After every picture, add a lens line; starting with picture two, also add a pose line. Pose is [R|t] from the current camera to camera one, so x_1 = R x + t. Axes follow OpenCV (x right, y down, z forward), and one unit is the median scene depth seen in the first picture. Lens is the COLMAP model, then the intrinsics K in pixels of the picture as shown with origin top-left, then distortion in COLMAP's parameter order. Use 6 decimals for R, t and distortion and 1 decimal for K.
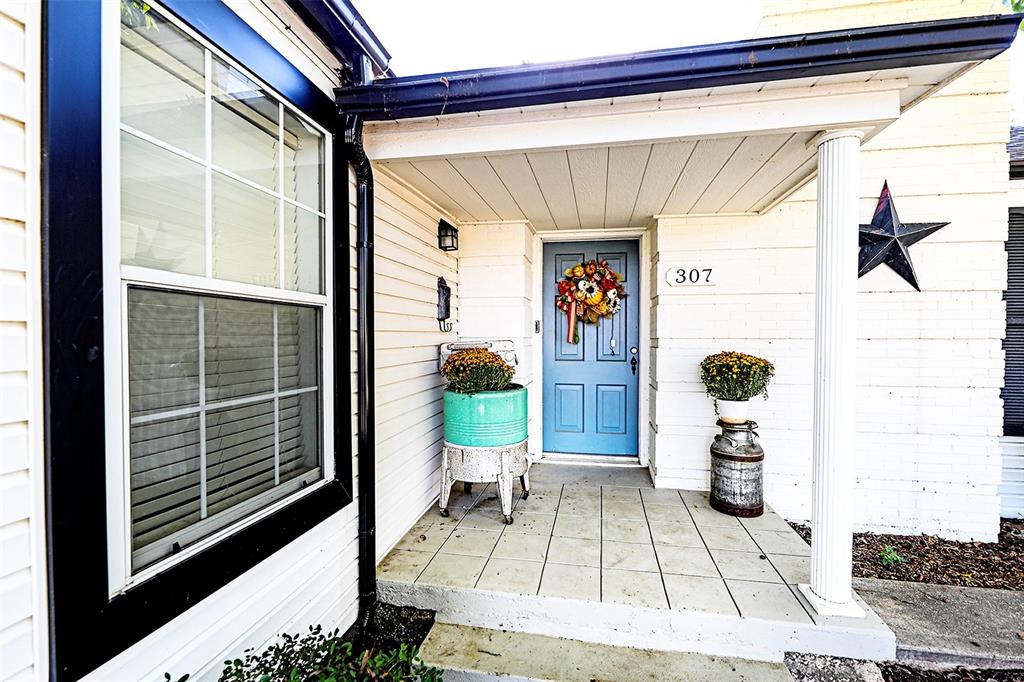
lens RADIAL K [[448.8, 0, 520.1], [0, 448.8, 336.5], [0, 0, 1]] dist [-0.002231, -0.000148]
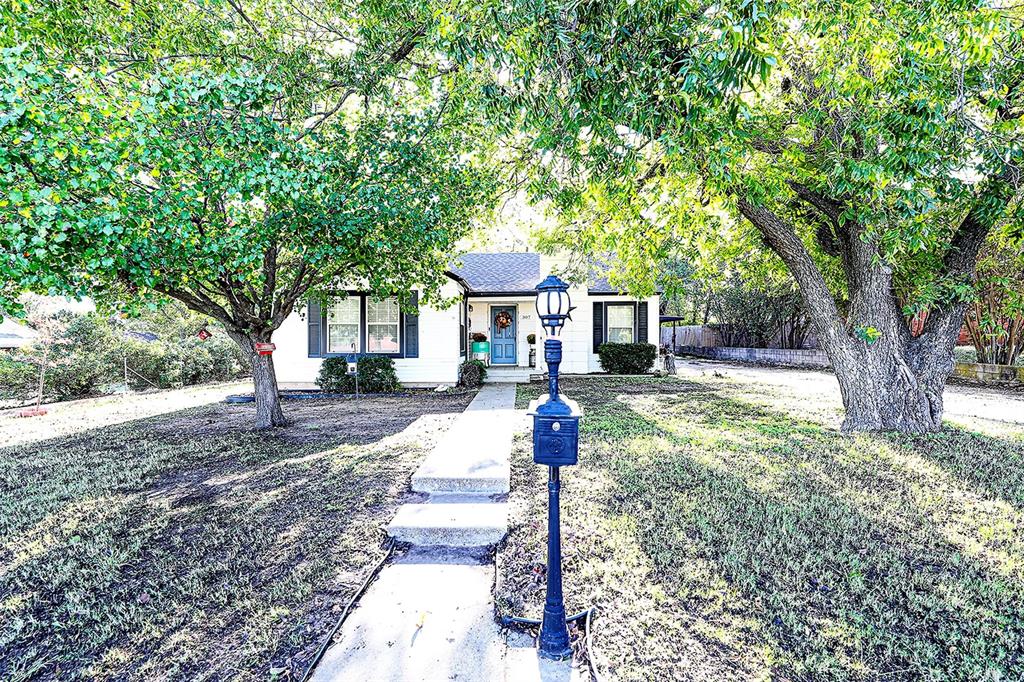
lens RADIAL K [[462.7, 0, 514.3], [0, 462.7, 342.9], [0, 0, 1]] dist [-0.001093, -0.000420]
pose [[0.989218, -0.004815, 0.146373, -0.402055], [0.004807, 0.999988, 0.000404, 0.118374], [-0.146373, 0.000304, 0.989229, -3.547815]]
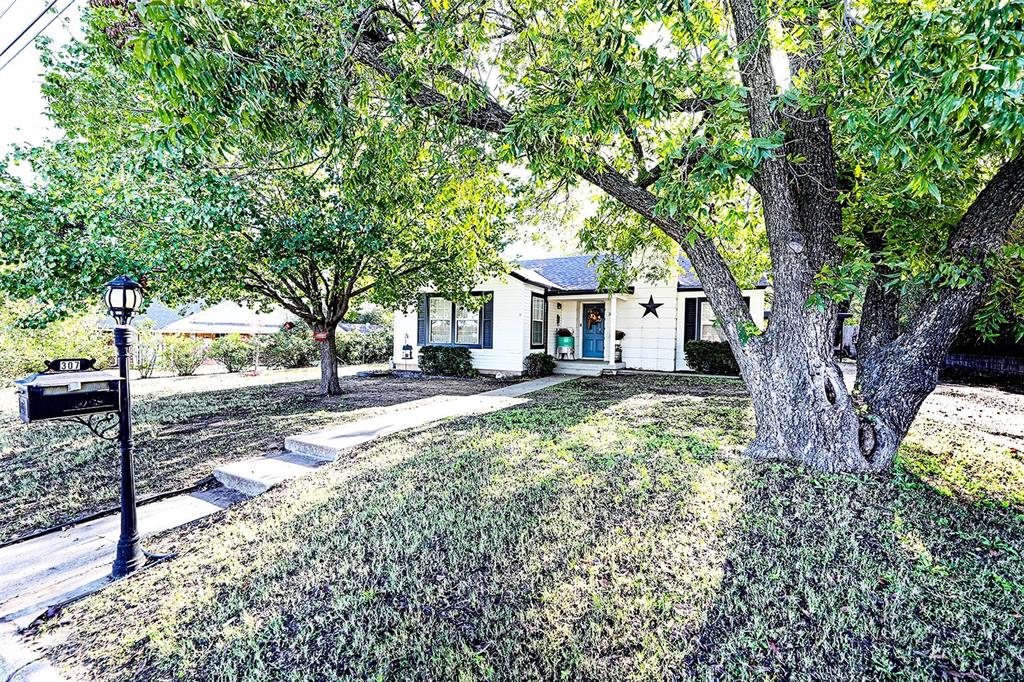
lens RADIAL K [[409.8, 0, 505.6], [0, 409.8, 338.6], [0, 0, 1]] dist [-0.002402, -0.000887]
pose [[0.956028, 0.019275, -0.292640, 0.586092], [-0.018546, 0.999814, 0.005264, 0.118052], [0.292687, 0.000395, 0.956208, -3.404125]]
